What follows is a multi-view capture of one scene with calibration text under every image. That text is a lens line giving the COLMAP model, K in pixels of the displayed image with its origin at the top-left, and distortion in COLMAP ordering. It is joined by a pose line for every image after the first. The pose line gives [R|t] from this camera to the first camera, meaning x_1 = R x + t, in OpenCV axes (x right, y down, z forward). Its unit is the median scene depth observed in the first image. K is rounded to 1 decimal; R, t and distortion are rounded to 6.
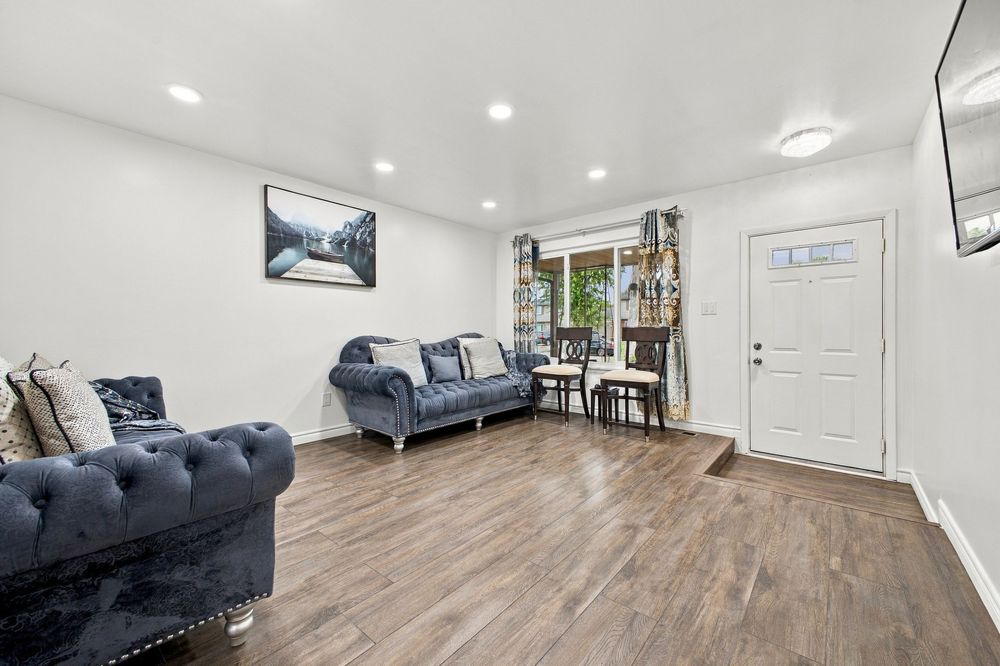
lens RADIAL K [[394.1, 0, 505.1], [0, 394.1, 331.9], [0, 0, 1]] dist [0.011017, -0.000175]
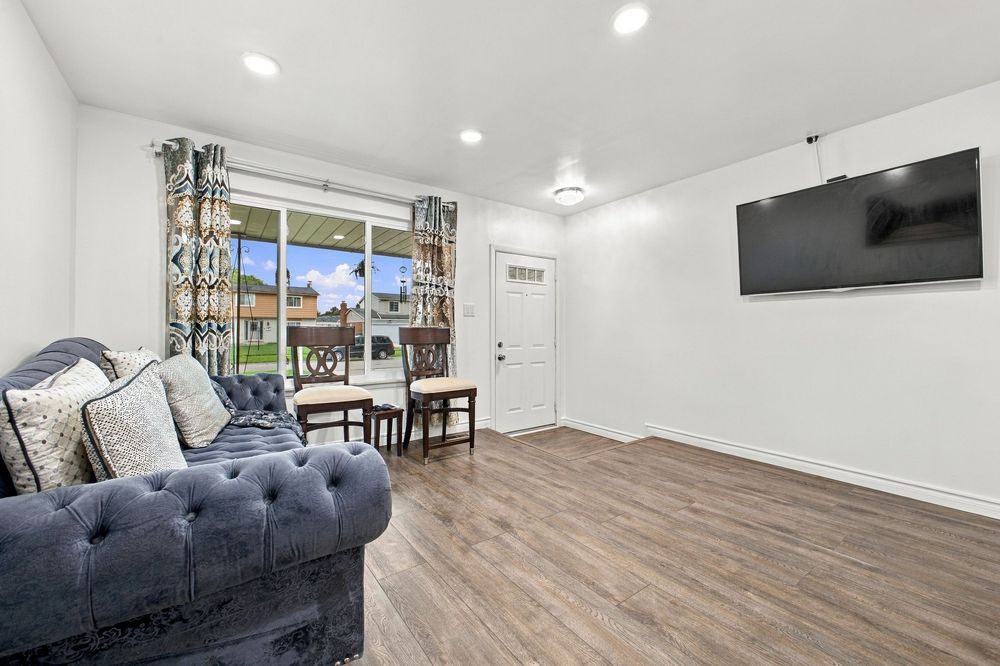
lens RADIAL K [[396.0, 0, 500.8], [0, 396.0, 325.4], [0, 0, 1]] dist [0.012886, -0.000165]
pose [[0.241035, 0.013930, 0.970416, -0.536693], [0.002528, 0.999885, -0.014981, -0.003648], [-0.970513, 0.006064, 0.240972, 0.751217]]
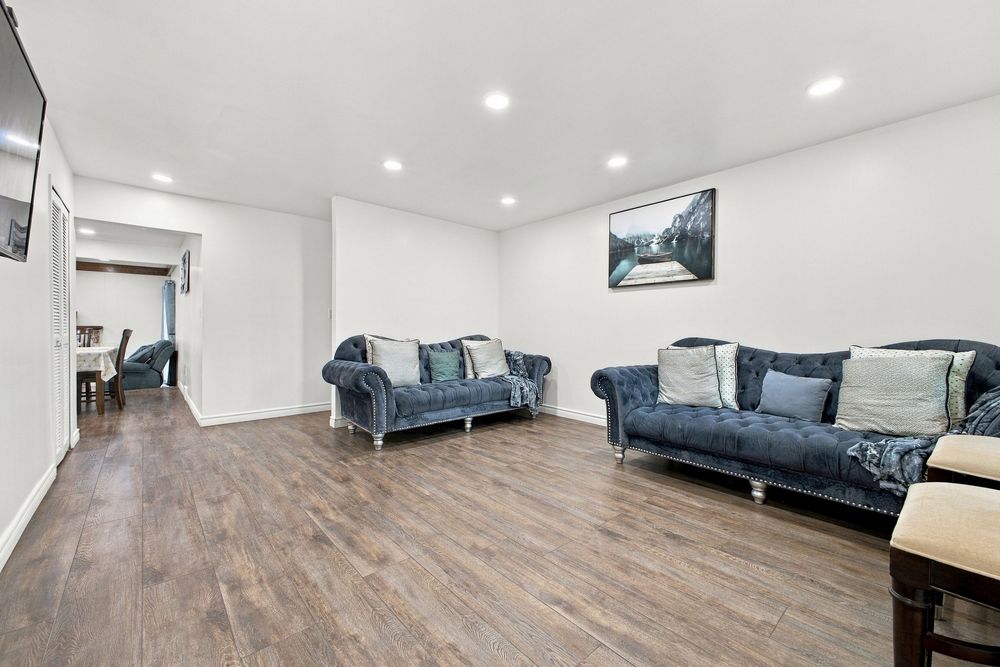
lens RADIAL K [[399.9, 0, 500.0], [0, 399.9, 333.5], [0, 0, 1]] dist [0.028173, -0.008714]
pose [[-0.148133, 0.012728, -0.988886, 0.680823], [-0.011874, 0.999822, 0.014647, -0.008359], [0.988896, 0.013911, -0.147956, 0.822837]]
